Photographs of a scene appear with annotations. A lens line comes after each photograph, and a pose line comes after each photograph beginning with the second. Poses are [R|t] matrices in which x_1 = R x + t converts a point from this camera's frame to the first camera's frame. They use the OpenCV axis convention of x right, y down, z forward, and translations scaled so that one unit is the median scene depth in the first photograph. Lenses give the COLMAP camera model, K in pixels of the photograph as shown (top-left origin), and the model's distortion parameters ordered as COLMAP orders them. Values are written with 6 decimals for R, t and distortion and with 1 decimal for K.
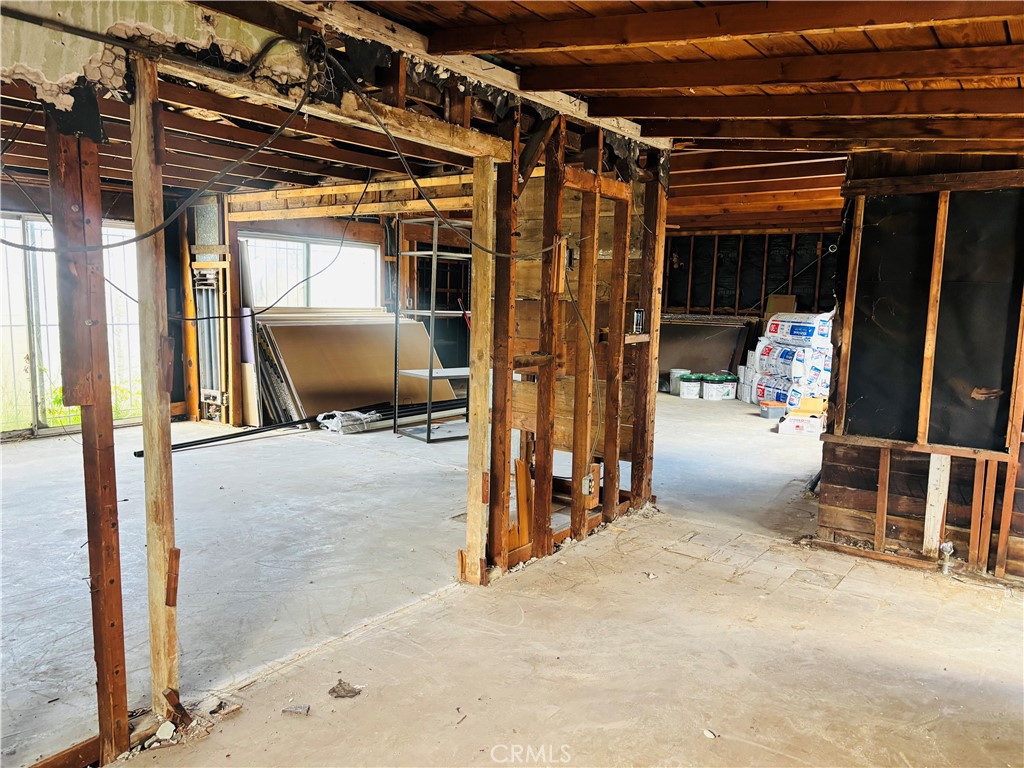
lens RADIAL K [[770.8, 0, 515.2], [0, 770.8, 391.9], [0, 0, 1]] dist [0.016727, -0.003931]
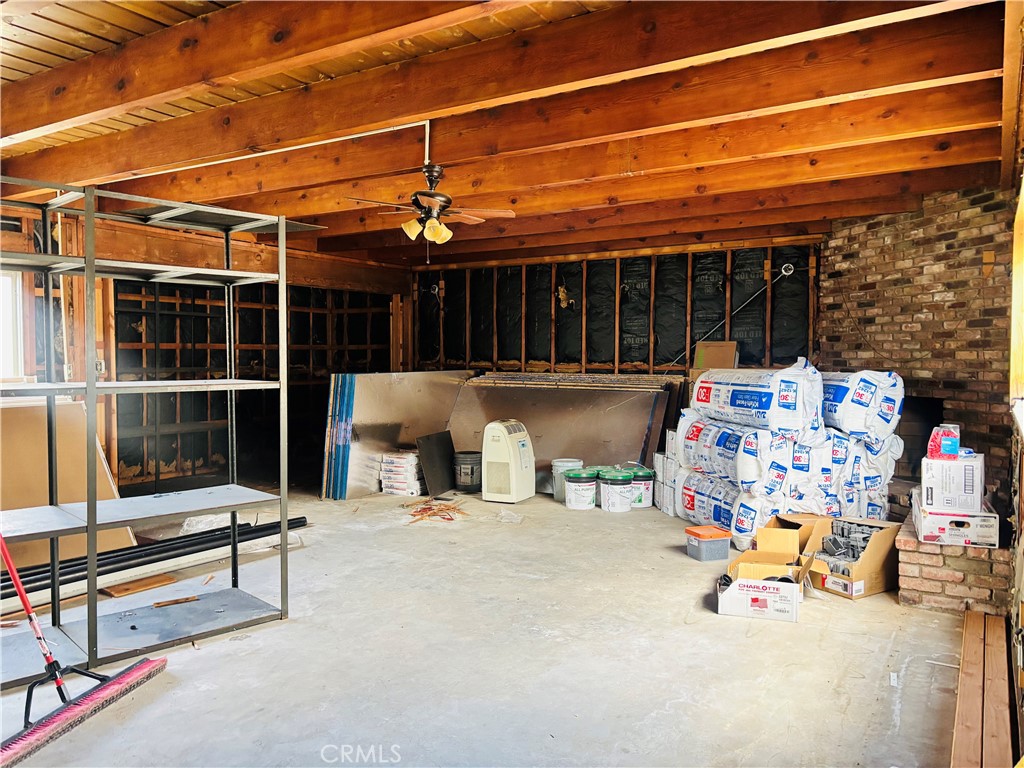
lens RADIAL K [[770.8, 0, 508.8], [0, 770.8, 381.6], [0, 0, 1]] dist [0.016727, -0.003931]
pose [[0.998070, -0.027689, 0.055575, 0.136100], [0.032681, 0.995311, -0.091034, -0.038699], [-0.052794, 0.092674, 0.994296, 0.371220]]
